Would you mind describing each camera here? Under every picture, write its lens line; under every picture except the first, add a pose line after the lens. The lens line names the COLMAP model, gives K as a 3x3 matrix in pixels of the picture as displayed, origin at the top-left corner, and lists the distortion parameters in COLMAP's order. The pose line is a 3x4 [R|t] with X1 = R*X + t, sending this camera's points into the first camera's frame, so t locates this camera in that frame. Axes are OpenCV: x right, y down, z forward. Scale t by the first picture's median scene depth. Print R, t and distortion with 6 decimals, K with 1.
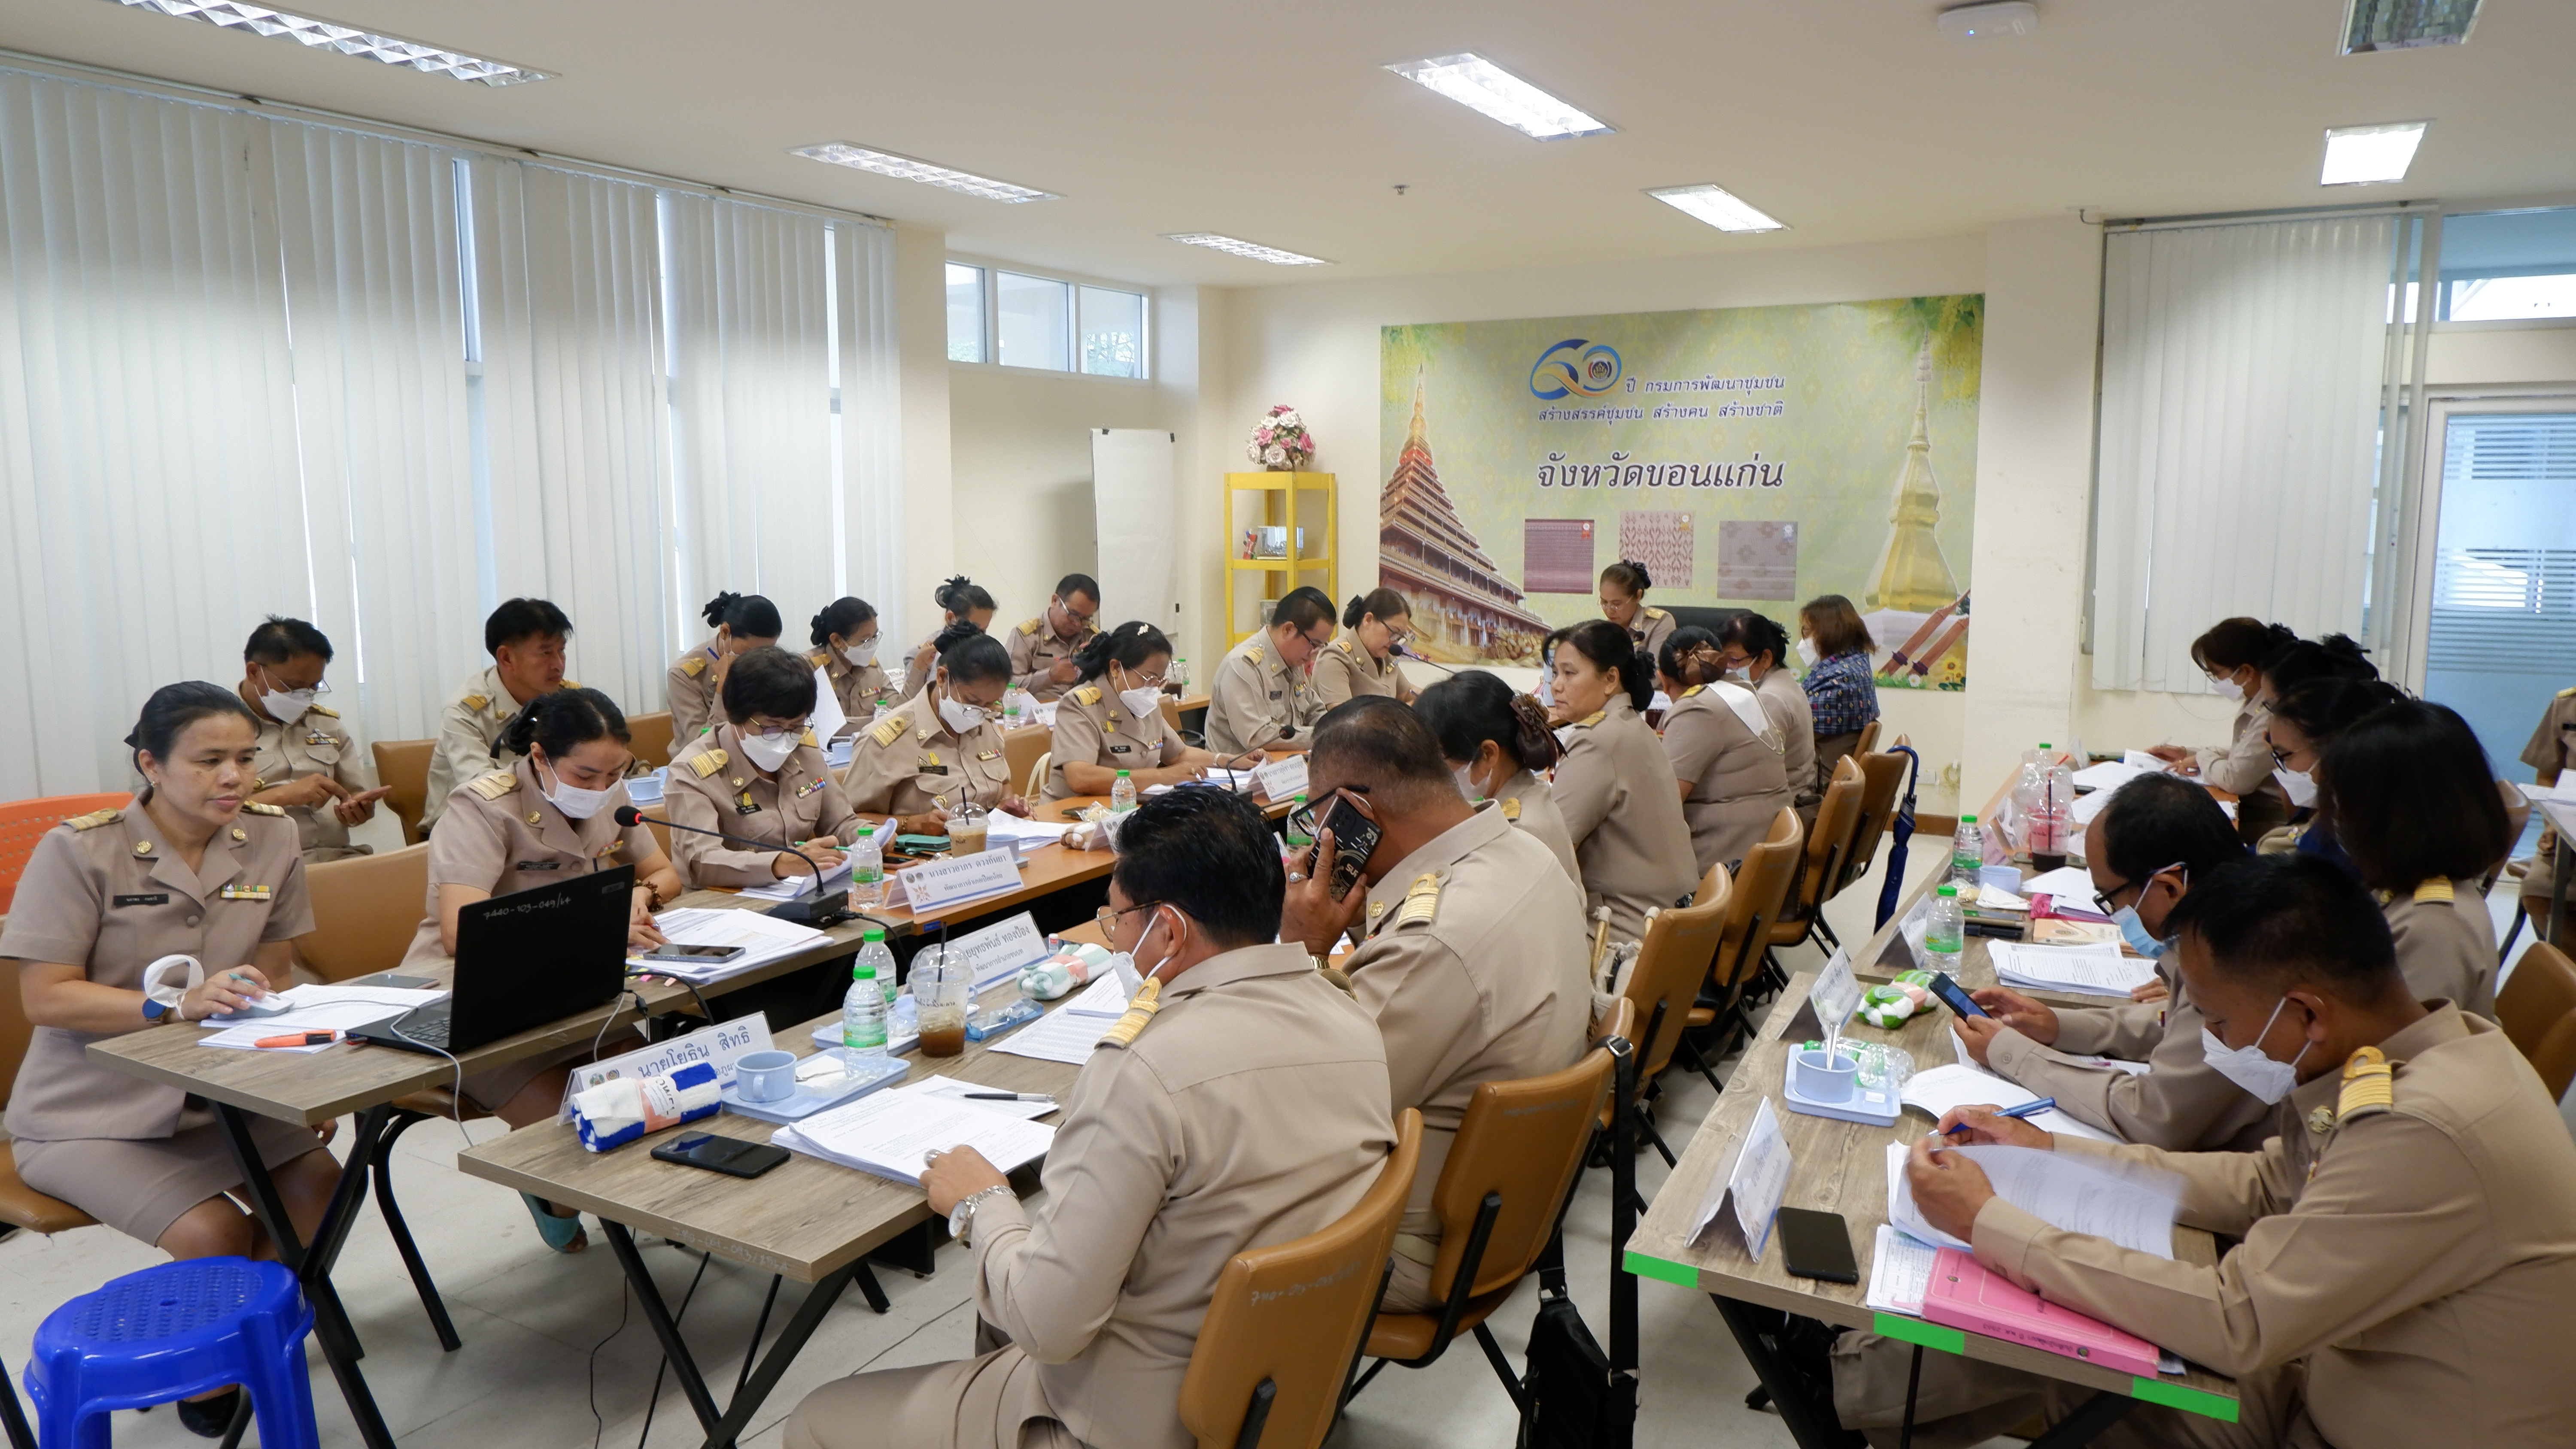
lens RADIAL K [[1717.7, 0, 1362.9], [0, 1717.7, 739.6], [0, 0, 1]] dist [0.003720, 0.069060]
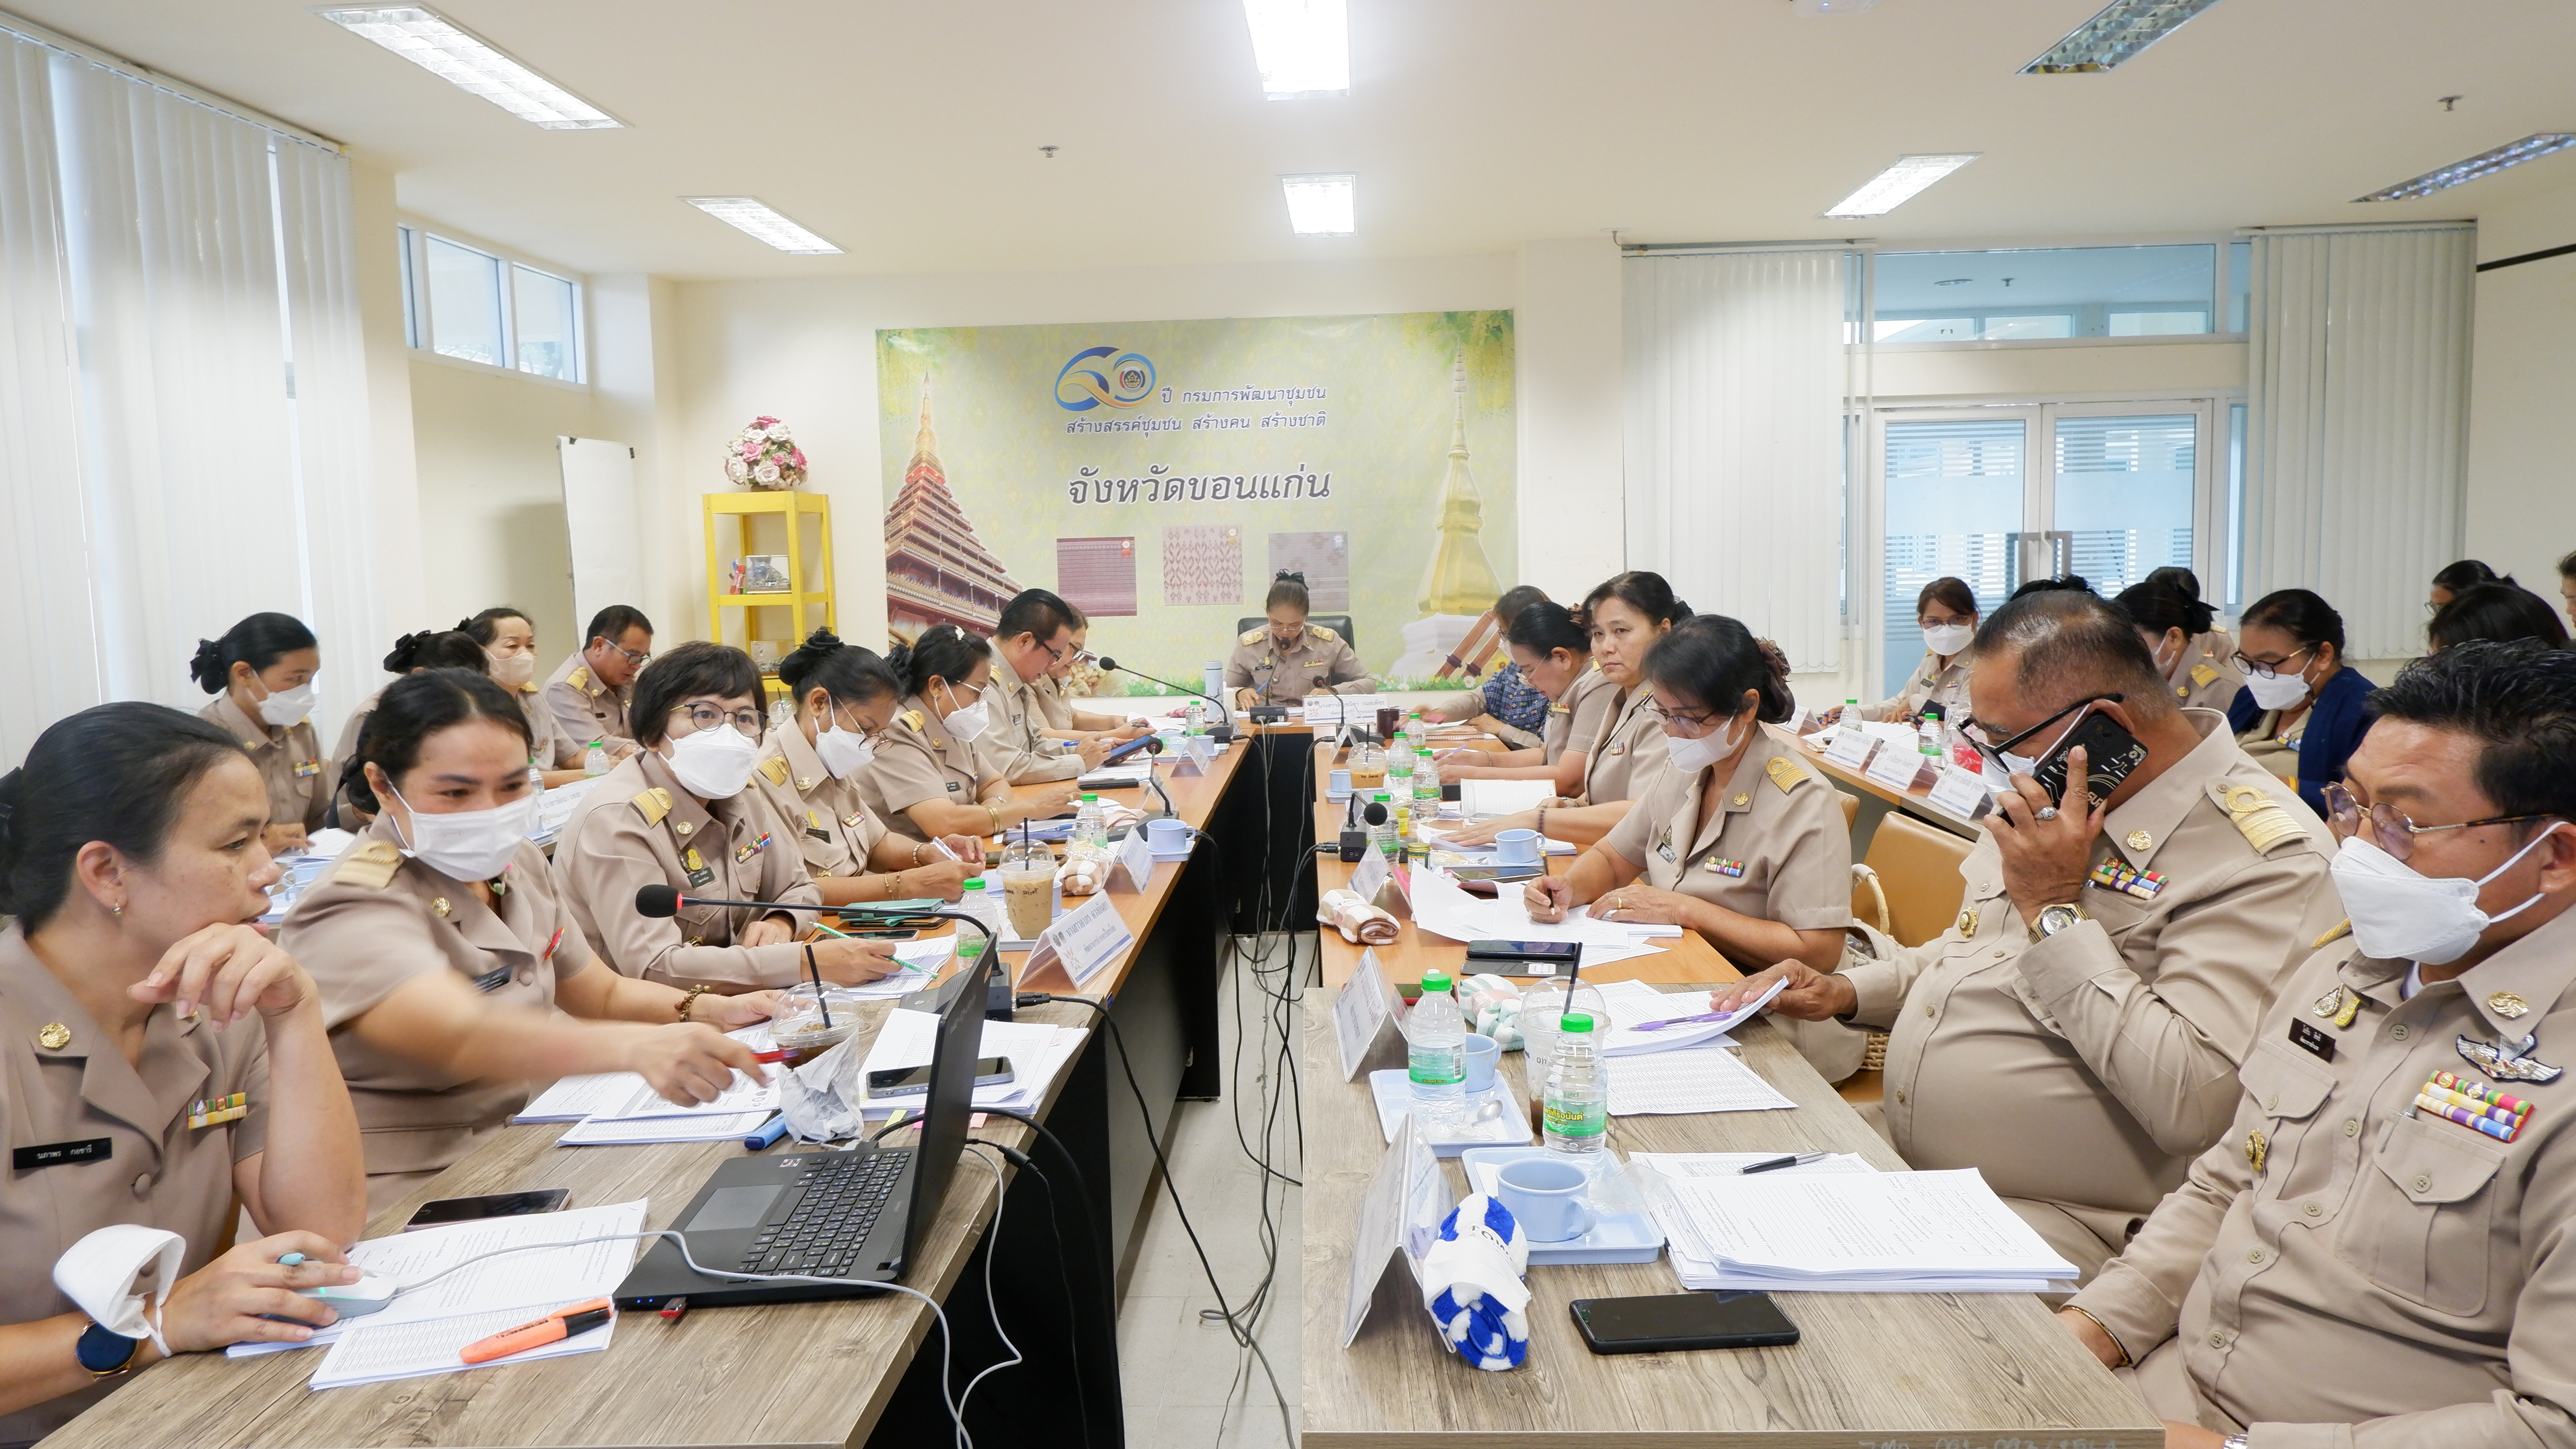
lens RADIAL K [[1681.6, 0, 1288.0], [0, 1681.6, 724.5], [0, 0, 1]] dist [-0.033871, 0.065877]
pose [[0.887353, -0.070437, 0.455680, -0.229122], [0.093515, 0.995217, -0.028266, 0.009026], [-0.451509, 0.067695, 0.889695, 0.154671]]
